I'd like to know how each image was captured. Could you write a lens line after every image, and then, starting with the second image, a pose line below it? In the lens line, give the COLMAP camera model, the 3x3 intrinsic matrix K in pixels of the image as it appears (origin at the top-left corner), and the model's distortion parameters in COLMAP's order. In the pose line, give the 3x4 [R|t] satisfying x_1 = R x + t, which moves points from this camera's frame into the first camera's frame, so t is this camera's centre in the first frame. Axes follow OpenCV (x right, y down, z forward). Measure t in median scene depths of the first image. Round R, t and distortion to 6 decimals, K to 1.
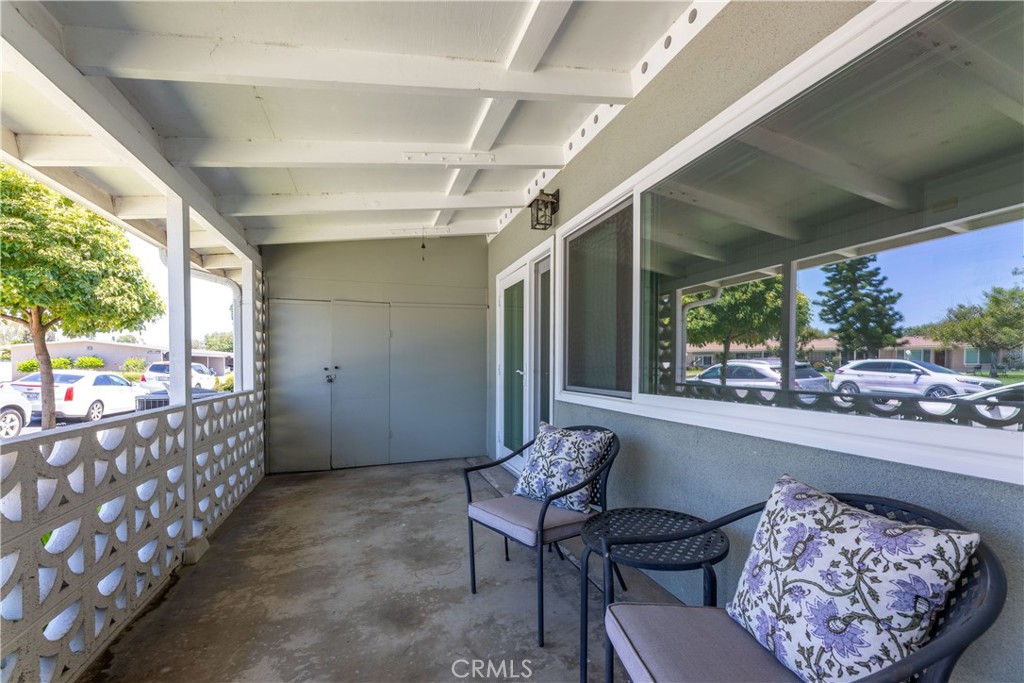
lens RADIAL K [[419.0, 0, 518.0], [0, 419.0, 378.1], [0, 0, 1]] dist [-0.001419, -0.000736]
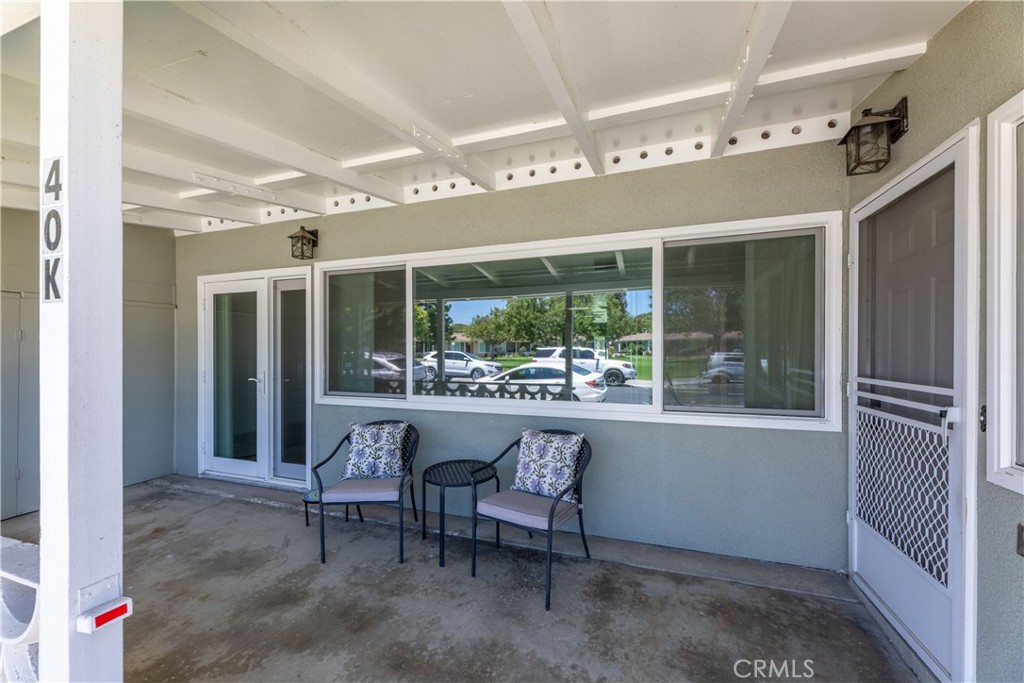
lens RADIAL K [[419.0, 0, 505.5], [0, 419.0, 348.2], [0, 0, 1]] dist [-0.001419, -0.000736]
pose [[0.608843, 0.000985, 0.793290, -0.718828], [0.022107, 0.999590, -0.018207, -0.098936], [-0.792983, 0.028623, 0.608572, -0.219442]]
